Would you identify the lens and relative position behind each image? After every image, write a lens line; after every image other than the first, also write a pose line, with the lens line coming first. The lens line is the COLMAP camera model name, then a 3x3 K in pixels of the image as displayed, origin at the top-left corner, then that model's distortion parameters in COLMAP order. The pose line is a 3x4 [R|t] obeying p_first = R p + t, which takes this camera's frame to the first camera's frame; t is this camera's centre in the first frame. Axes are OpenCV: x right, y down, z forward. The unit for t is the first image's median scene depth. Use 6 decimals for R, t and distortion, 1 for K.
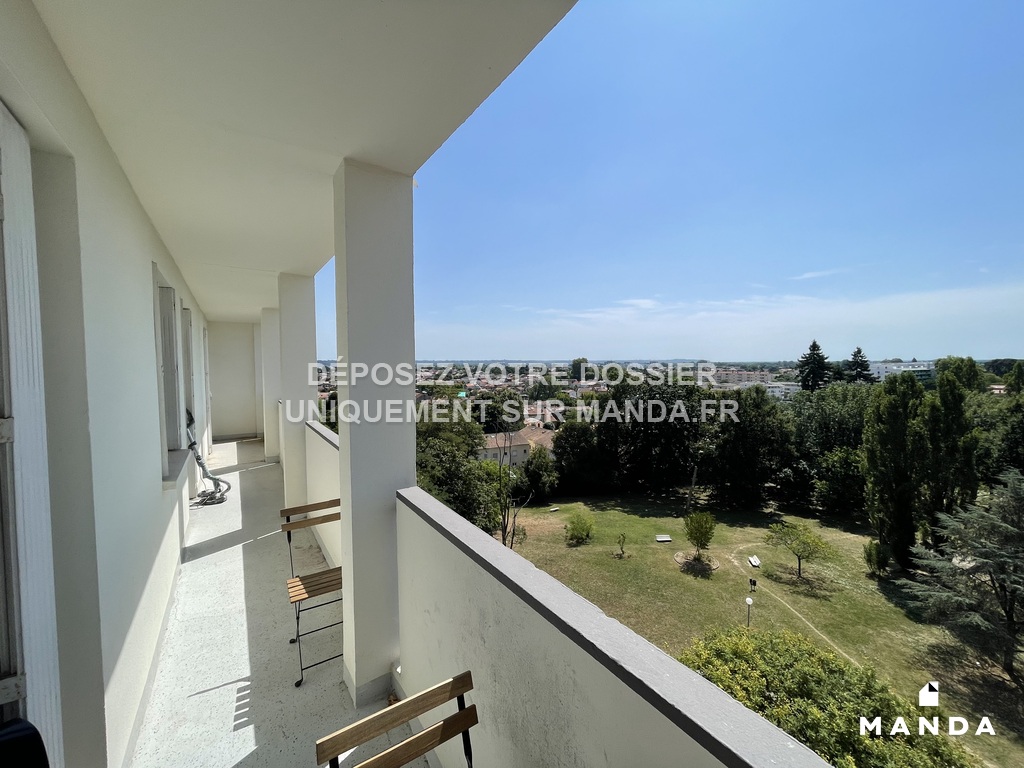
lens RADIAL K [[415.6, 0, 515.8], [0, 415.6, 386.2], [0, 0, 1]] dist [-0.003780, -0.000442]
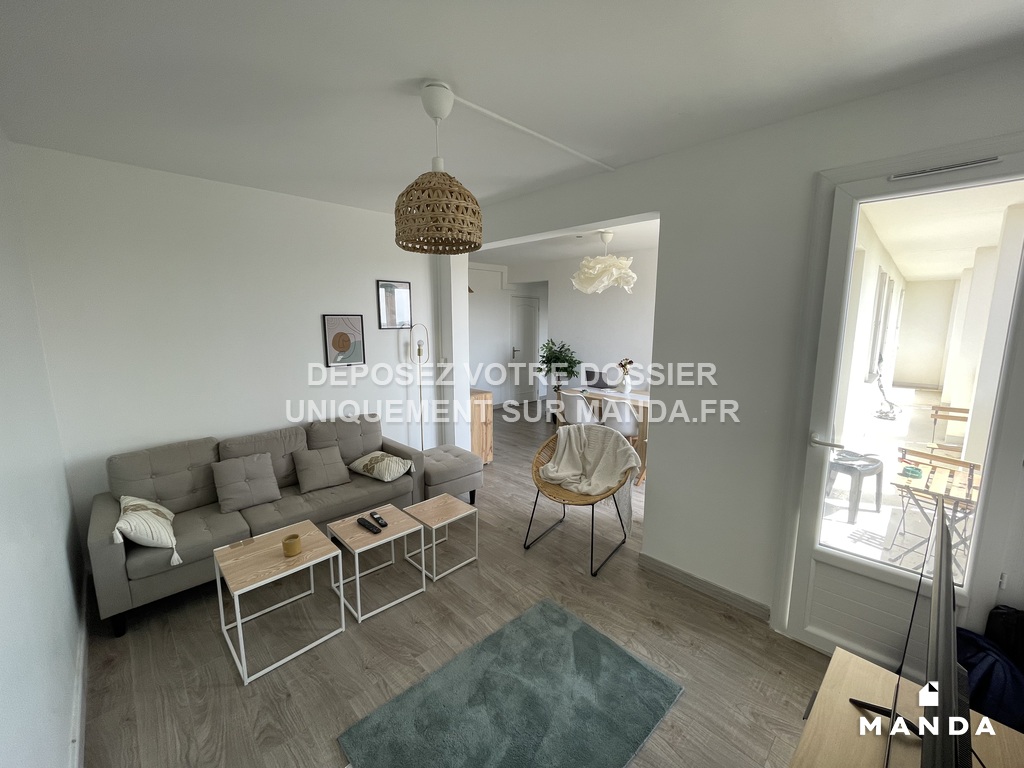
lens RADIAL K [[415.6, 0, 511.4], [0, 415.6, 387.9], [0, 0, 1]] dist [-0.003780, -0.000442]
pose [[0.186650, 0.156153, -0.969937, 0.374954], [-0.042079, 0.987652, 0.150907, 0.017215], [0.981525, 0.012647, 0.190916, -0.514169]]
